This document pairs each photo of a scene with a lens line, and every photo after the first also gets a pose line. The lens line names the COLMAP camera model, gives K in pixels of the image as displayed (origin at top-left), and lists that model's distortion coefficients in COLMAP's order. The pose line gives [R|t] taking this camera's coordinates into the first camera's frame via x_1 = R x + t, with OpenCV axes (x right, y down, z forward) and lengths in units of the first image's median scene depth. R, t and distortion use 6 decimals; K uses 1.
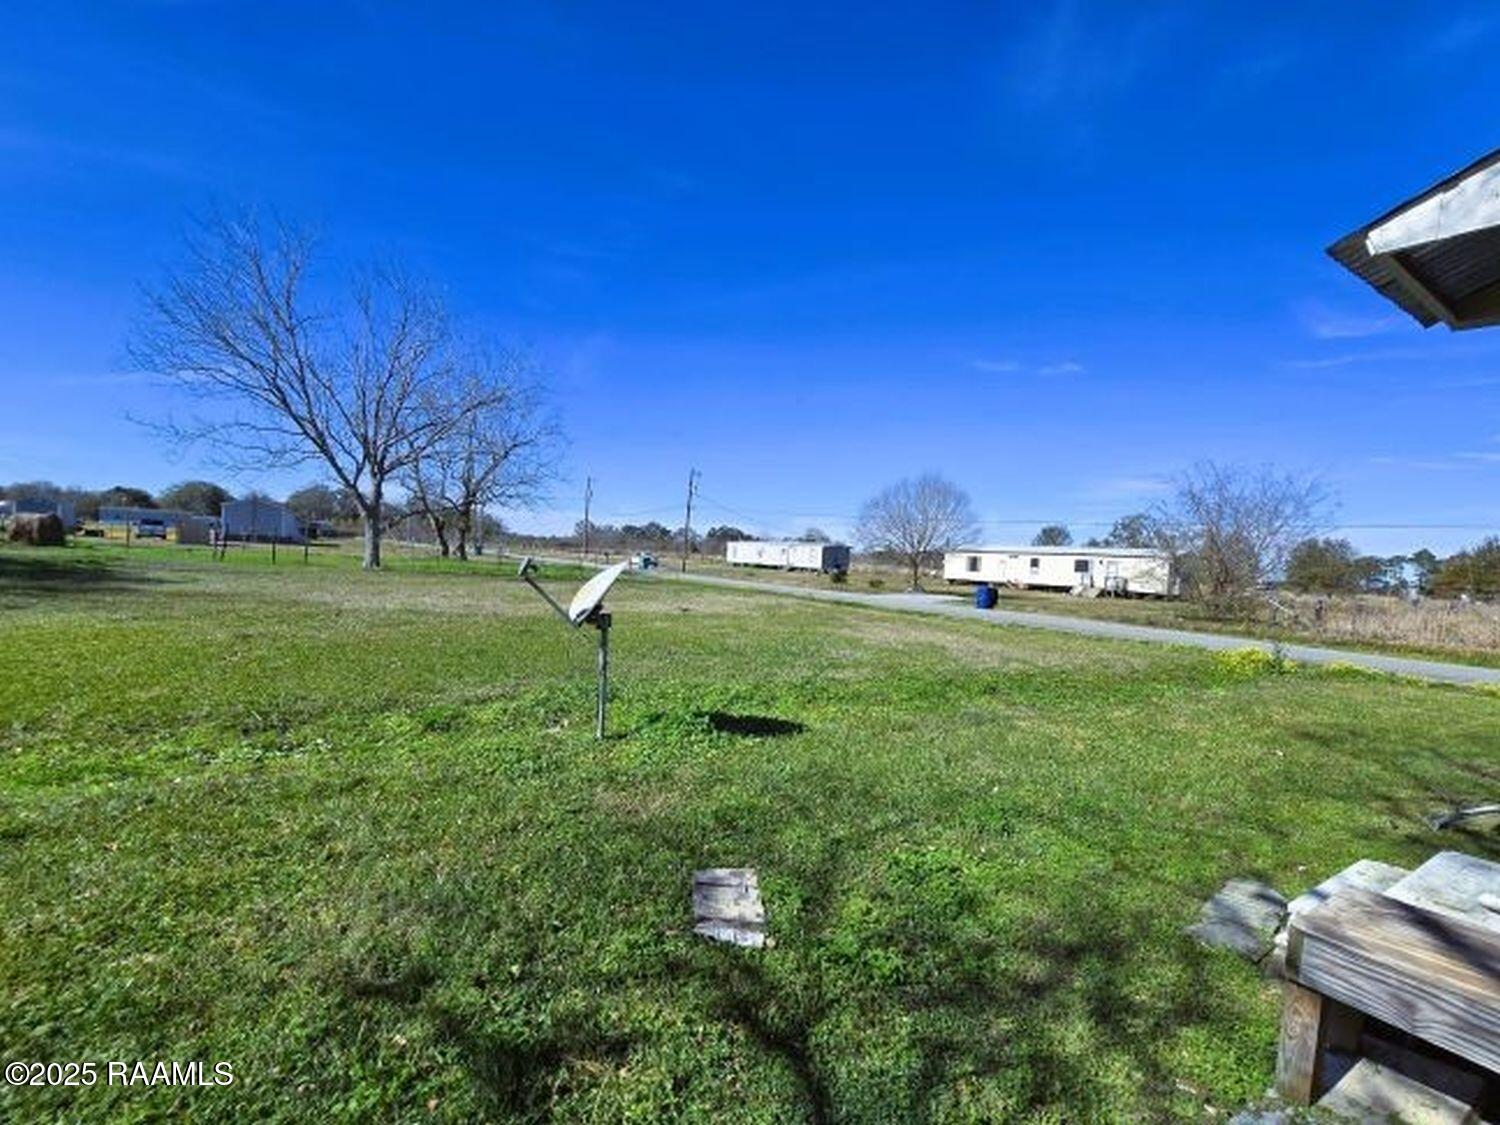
lens RADIAL K [[686.9, 0, 762.5], [0, 686.9, 557.3], [0, 0, 1]] dist [-0.005192, -0.000427]
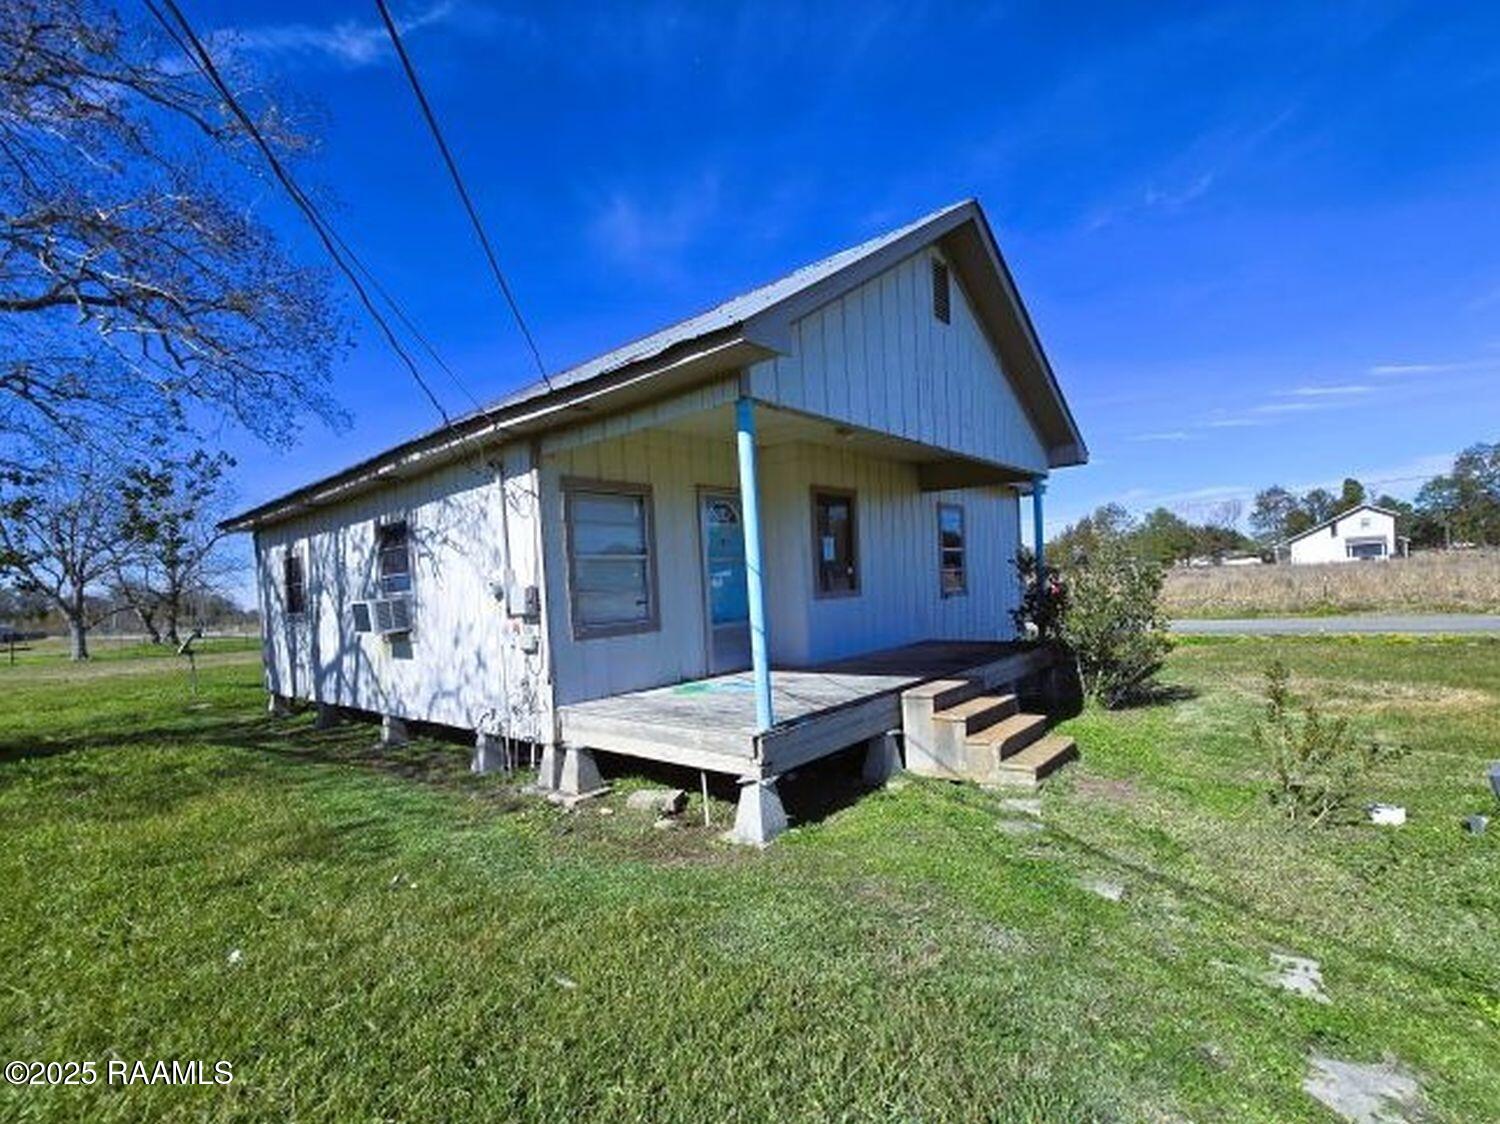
lens RADIAL K [[686.9, 0, 735.5], [0, 686.9, 556.5], [0, 0, 1]] dist [-0.005192, -0.000427]
pose [[0.959843, -0.116427, 0.255236, 0.224042], [0.127406, 0.991487, -0.026850, 0.011412], [-0.249937, 0.058291, 0.966506, -0.411295]]
